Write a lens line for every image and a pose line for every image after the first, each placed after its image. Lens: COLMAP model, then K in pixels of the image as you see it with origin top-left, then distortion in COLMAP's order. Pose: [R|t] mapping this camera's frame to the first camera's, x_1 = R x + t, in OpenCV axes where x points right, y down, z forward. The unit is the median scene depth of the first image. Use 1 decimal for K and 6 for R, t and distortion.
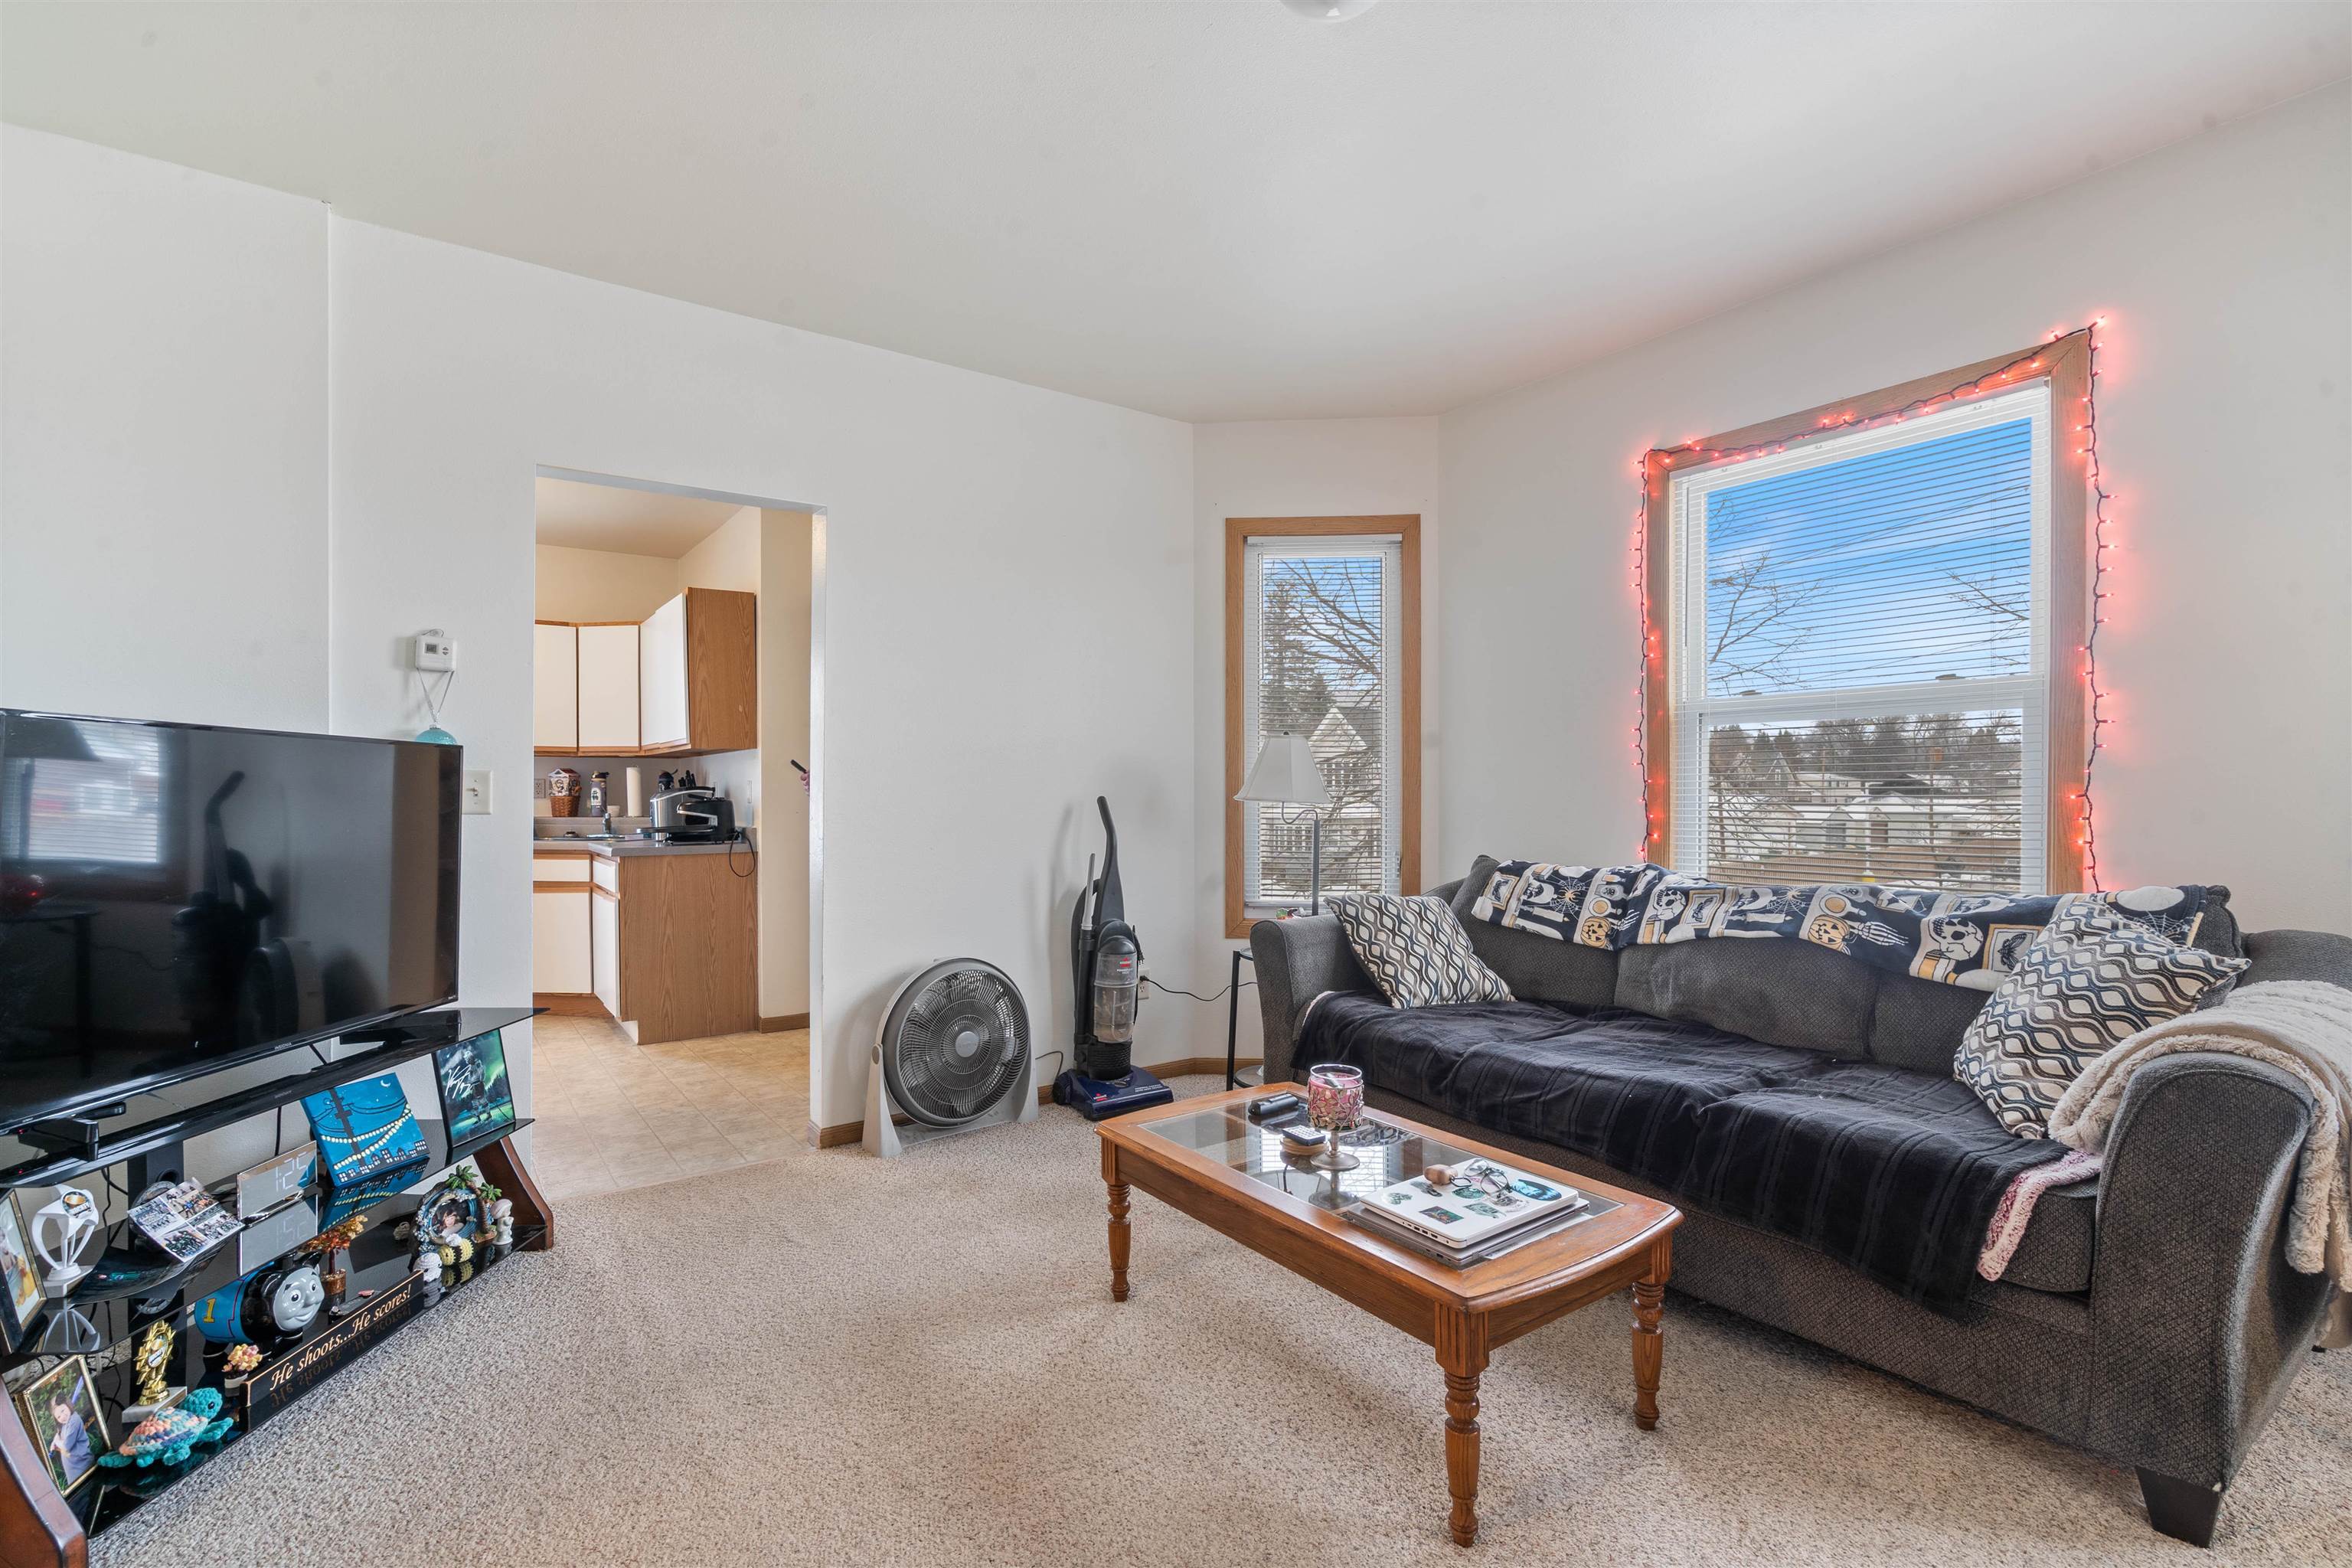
lens RADIAL K [[1084.1, 0, 1169.2], [0, 1084.1, 792.9], [0, 0, 1]] dist [0.003856, 0.002634]
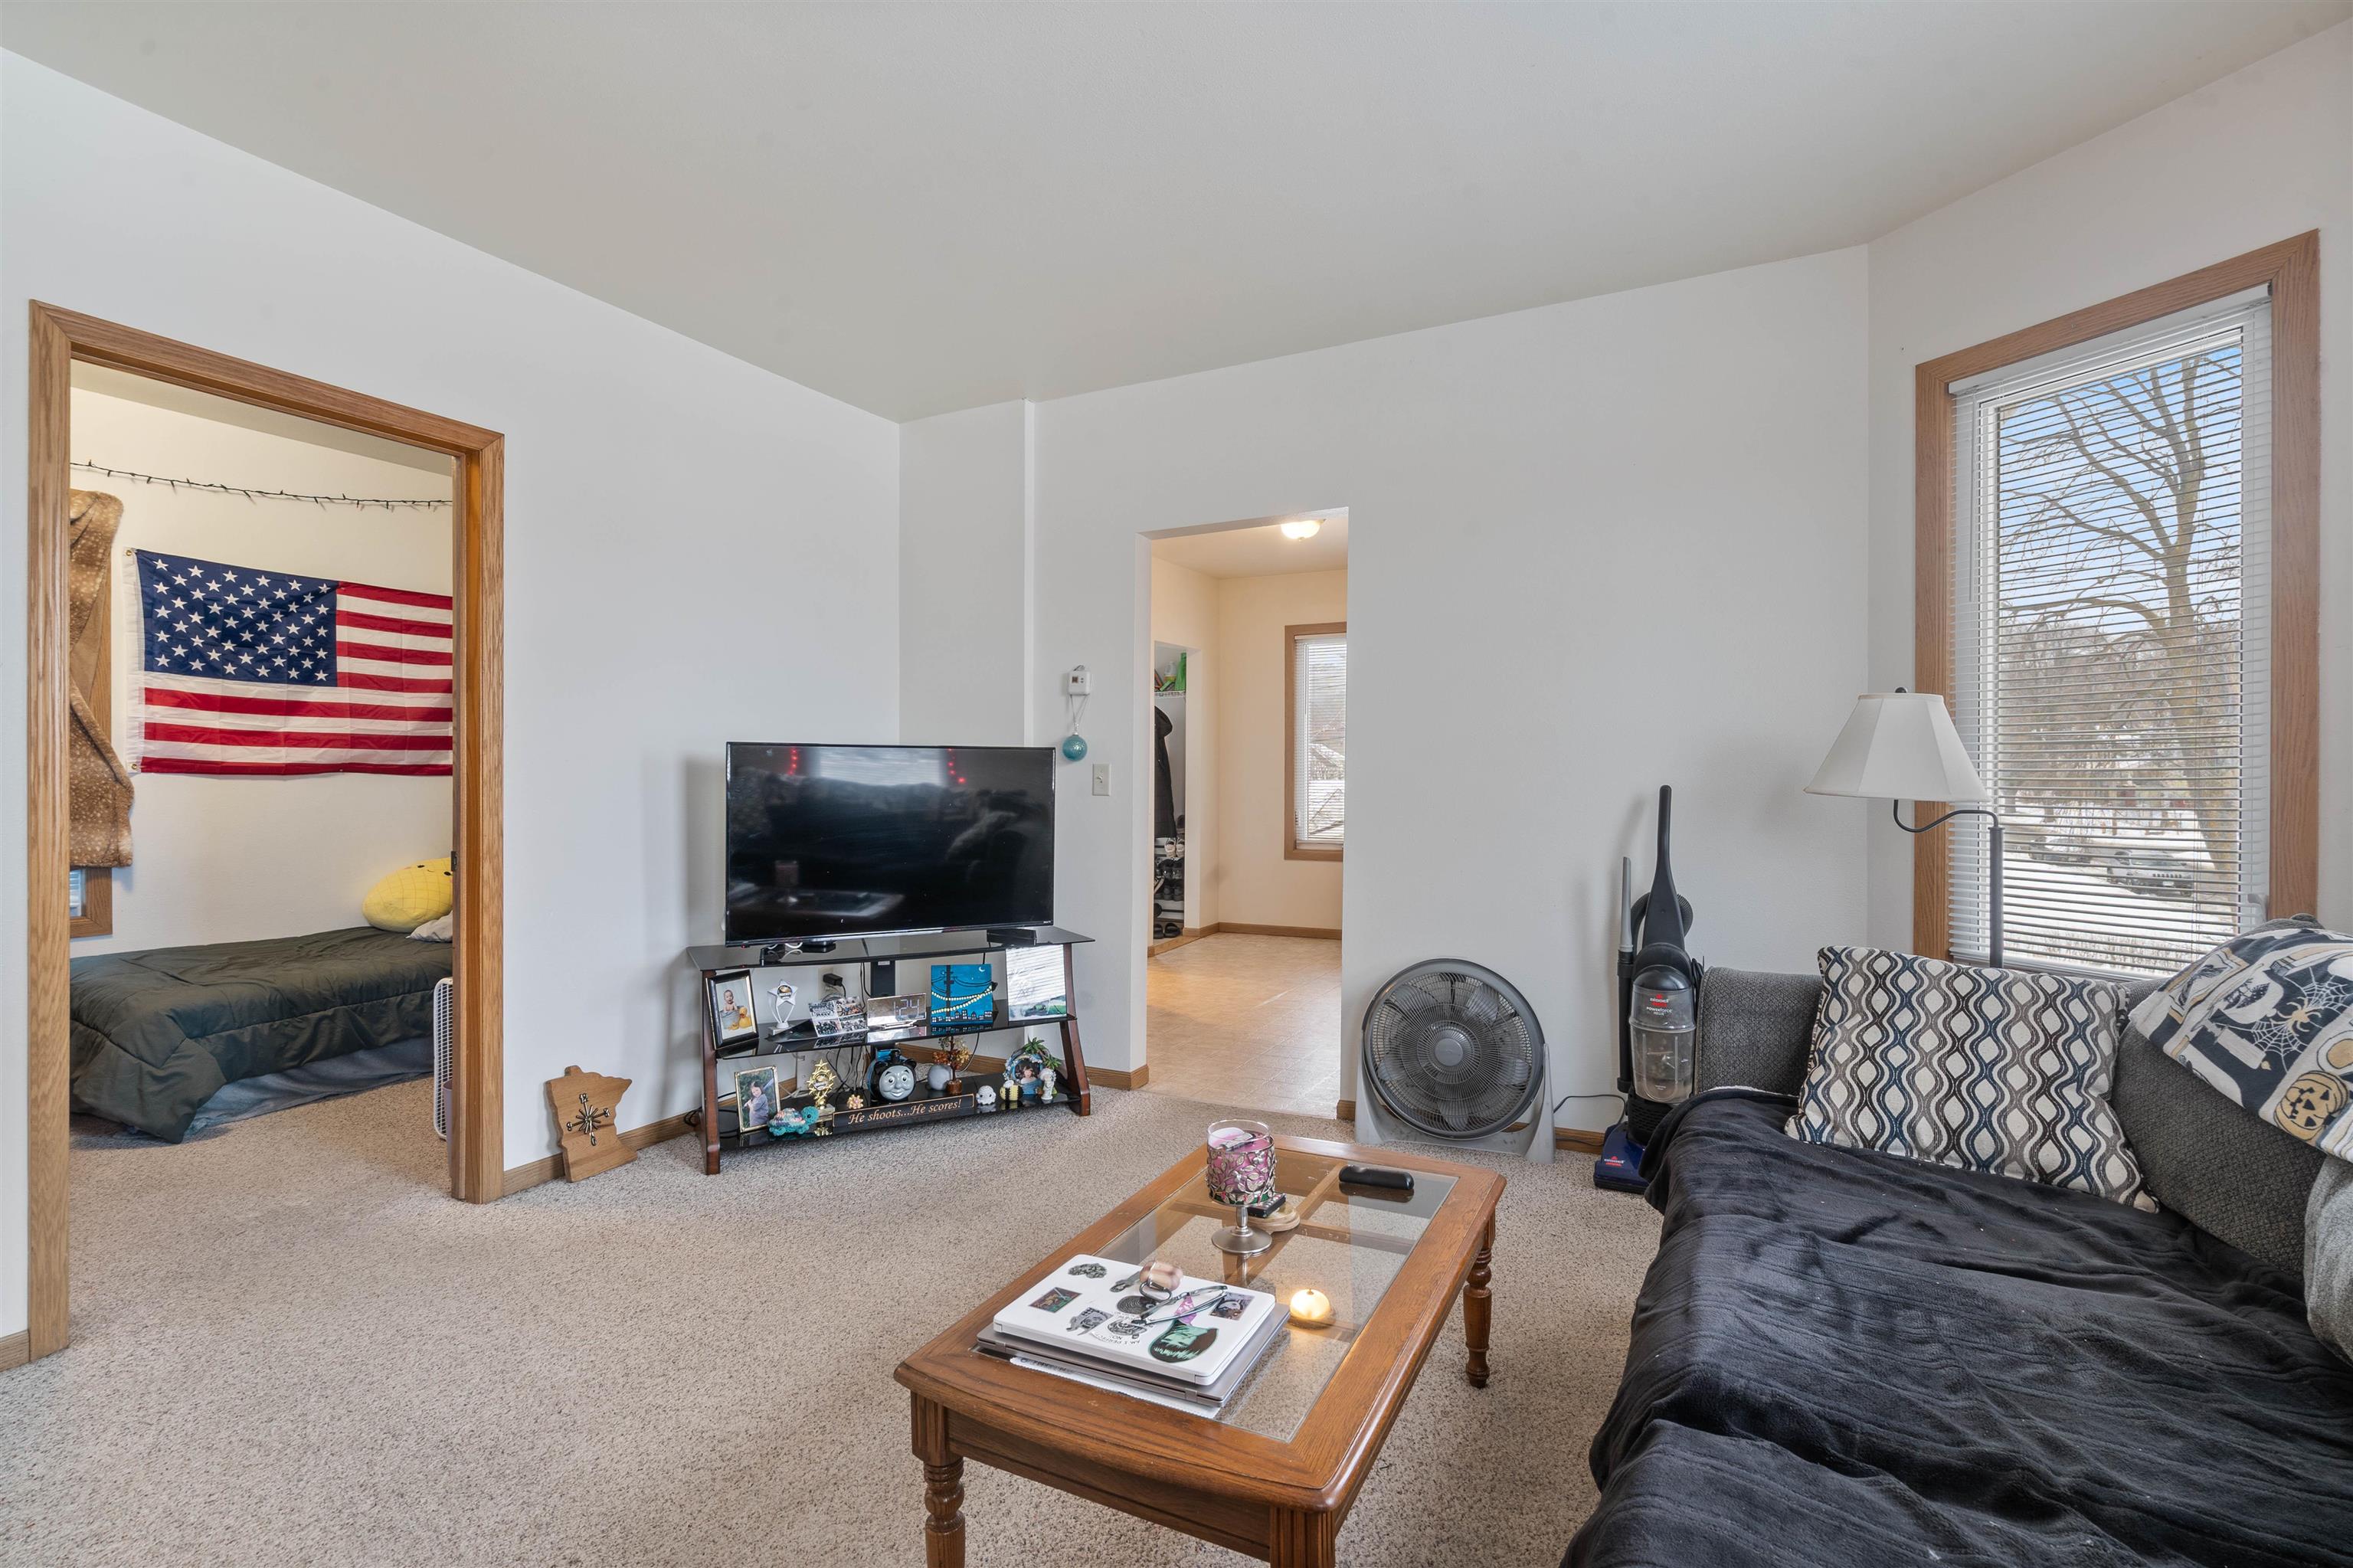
lens RADIAL K [[1084.6, 0, 1170.3], [0, 1084.6, 781.0], [0, 0, 1]] dist [0.003856, 0.002634]
pose [[0.466334, 0.003932, -0.884600, 0.564959], [-0.000047, 0.999990, 0.004420, -0.005088], [0.884609, -0.002020, 0.466330, 0.384305]]
